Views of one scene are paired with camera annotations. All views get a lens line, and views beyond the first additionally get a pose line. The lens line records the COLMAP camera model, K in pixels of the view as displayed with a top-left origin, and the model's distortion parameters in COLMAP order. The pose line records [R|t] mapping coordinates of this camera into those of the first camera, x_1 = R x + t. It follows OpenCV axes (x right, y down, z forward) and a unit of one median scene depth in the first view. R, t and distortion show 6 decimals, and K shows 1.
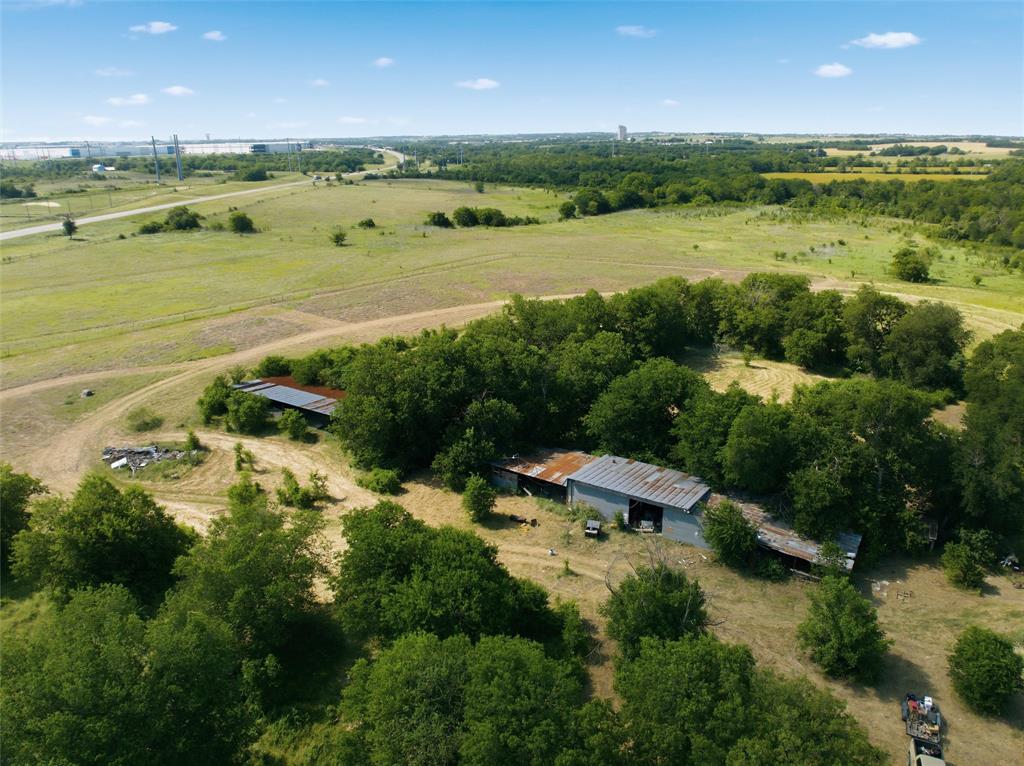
lens RADIAL K [[690.9, 0, 512.0], [0, 690.9, 383.0], [0, 0, 1]] dist [-0.043552, 0.005104]
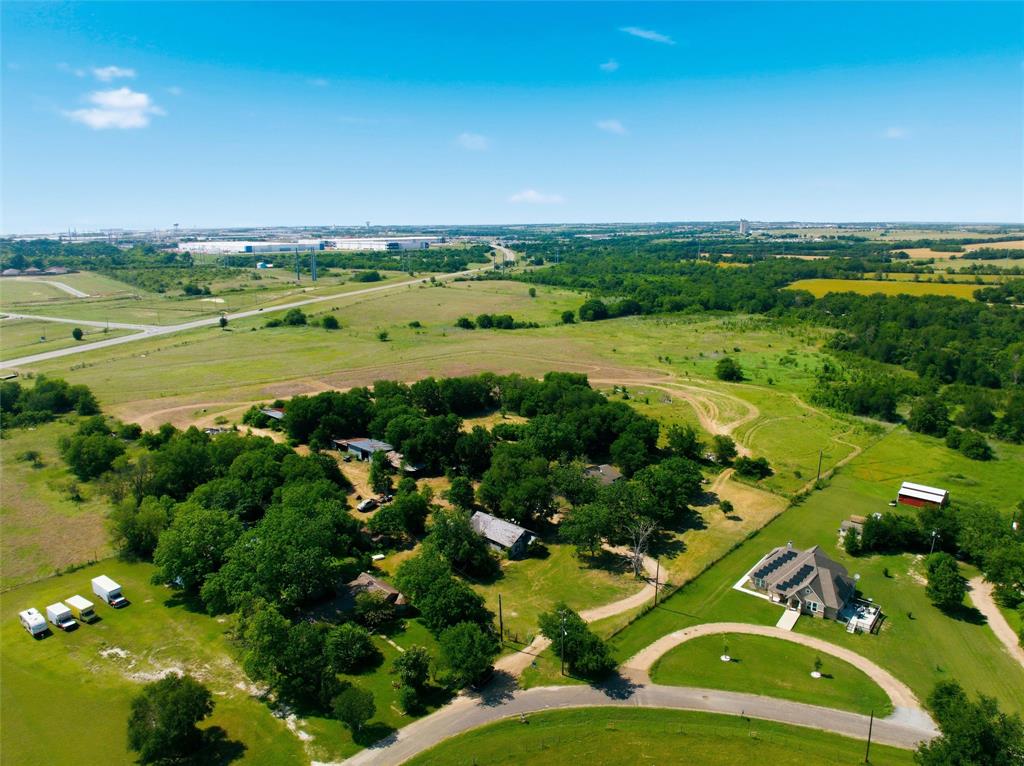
lens RADIAL K [[767.3, 0, 512.0], [0, 767.3, 383.0], [0, 0, 1]] dist [-0.056946, 0.000450]
pose [[0.971357, 0.043713, -0.233568, 0.352986], [-0.071663, 0.991058, -0.112551, 0.049111], [0.226560, 0.126066, 0.965804, -0.452421]]
